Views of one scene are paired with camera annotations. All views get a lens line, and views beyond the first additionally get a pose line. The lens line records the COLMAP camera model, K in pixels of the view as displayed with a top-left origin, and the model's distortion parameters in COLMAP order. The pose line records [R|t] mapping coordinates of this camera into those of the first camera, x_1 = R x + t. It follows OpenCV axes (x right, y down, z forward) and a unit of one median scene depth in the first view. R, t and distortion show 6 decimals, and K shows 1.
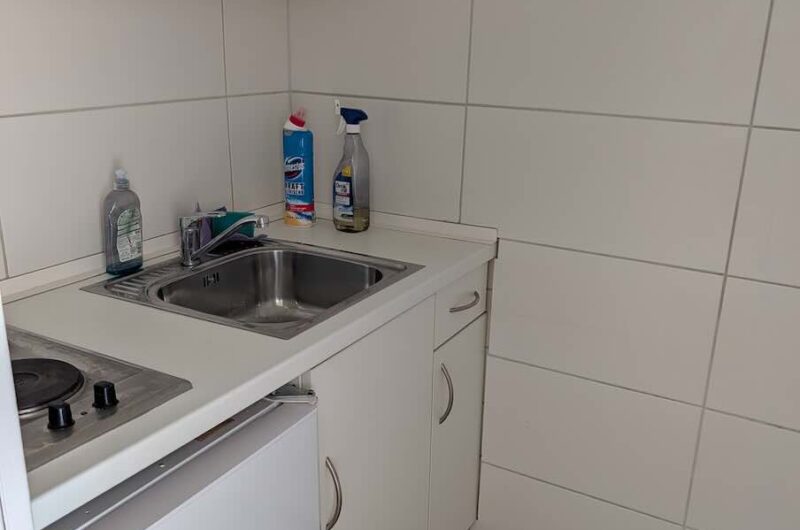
lens RADIAL K [[716.0, 0, 400.0], [0, 716.0, 265.0], [0, 0, 1]] dist [0.006689, -0.005150]
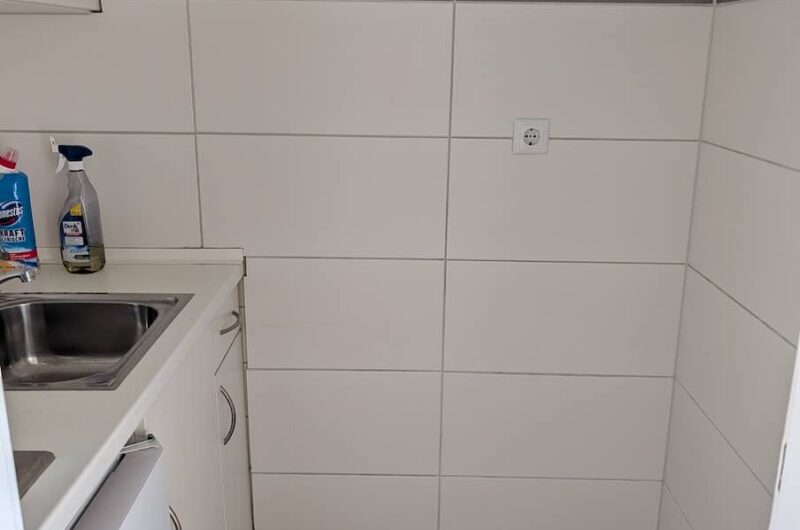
lens RADIAL K [[723.5, 0, 399.4], [0, 723.5, 246.7], [0, 0, 1]] dist [-0.082206, -0.002803]
pose [[0.865759, -0.137835, 0.481105, -0.162948], [0.155315, 0.987859, 0.003525, -0.019716], [-0.475750, 0.071672, 0.876656, -0.028740]]
